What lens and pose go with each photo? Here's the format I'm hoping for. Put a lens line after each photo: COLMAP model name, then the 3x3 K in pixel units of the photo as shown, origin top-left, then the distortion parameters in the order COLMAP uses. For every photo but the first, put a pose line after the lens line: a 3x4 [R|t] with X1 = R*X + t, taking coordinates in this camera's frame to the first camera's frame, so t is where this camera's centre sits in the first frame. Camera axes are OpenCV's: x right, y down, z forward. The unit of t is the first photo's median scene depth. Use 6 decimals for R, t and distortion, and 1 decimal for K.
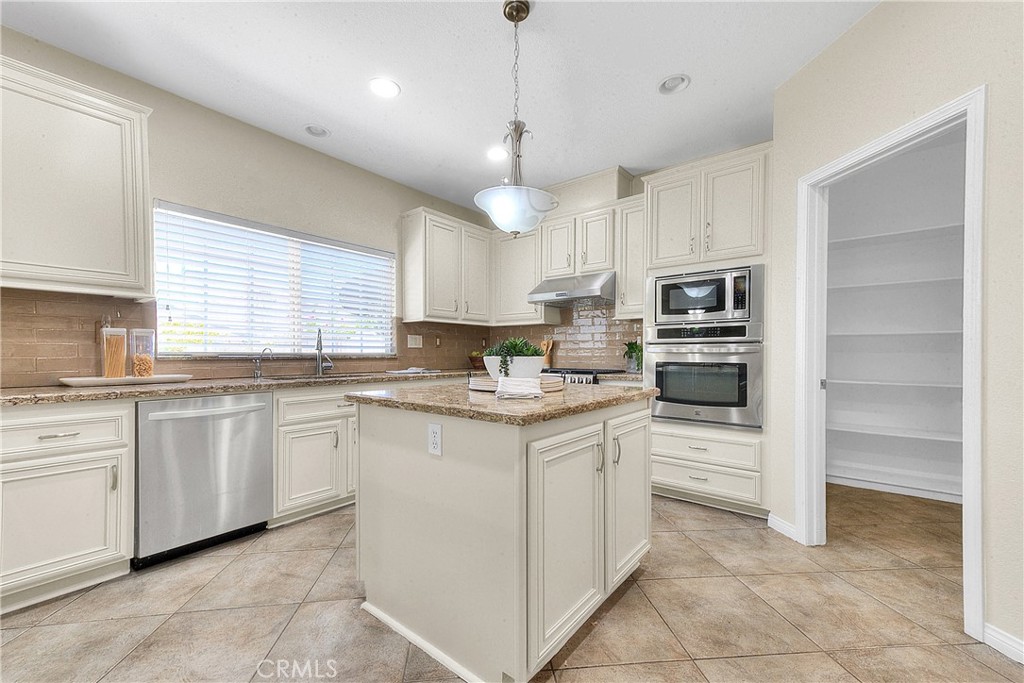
lens RADIAL K [[398.2, 0, 517.2], [0, 398.2, 348.4], [0, 0, 1]] dist [0.019184, -0.000214]
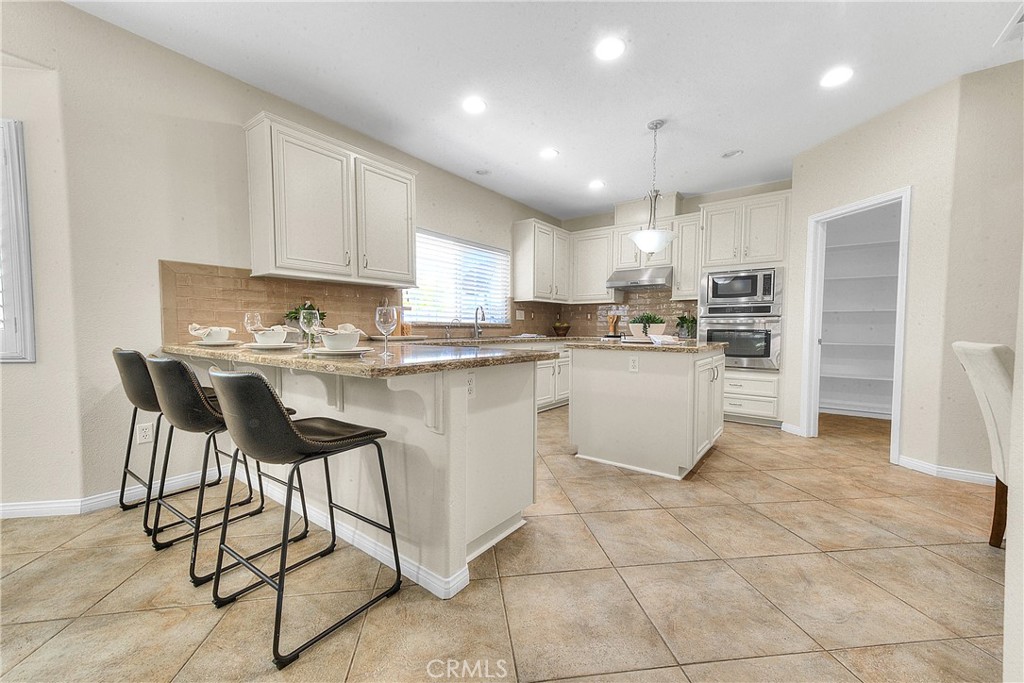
lens RADIAL K [[398.2, 0, 506.1], [0, 398.2, 336.1], [0, 0, 1]] dist [0.019184, -0.000214]
pose [[0.999710, 0.002467, 0.023961, -0.472973], [-0.003278, 0.999421, 0.033854, 0.011455], [-0.023864, -0.033923, 0.999140, -0.518966]]
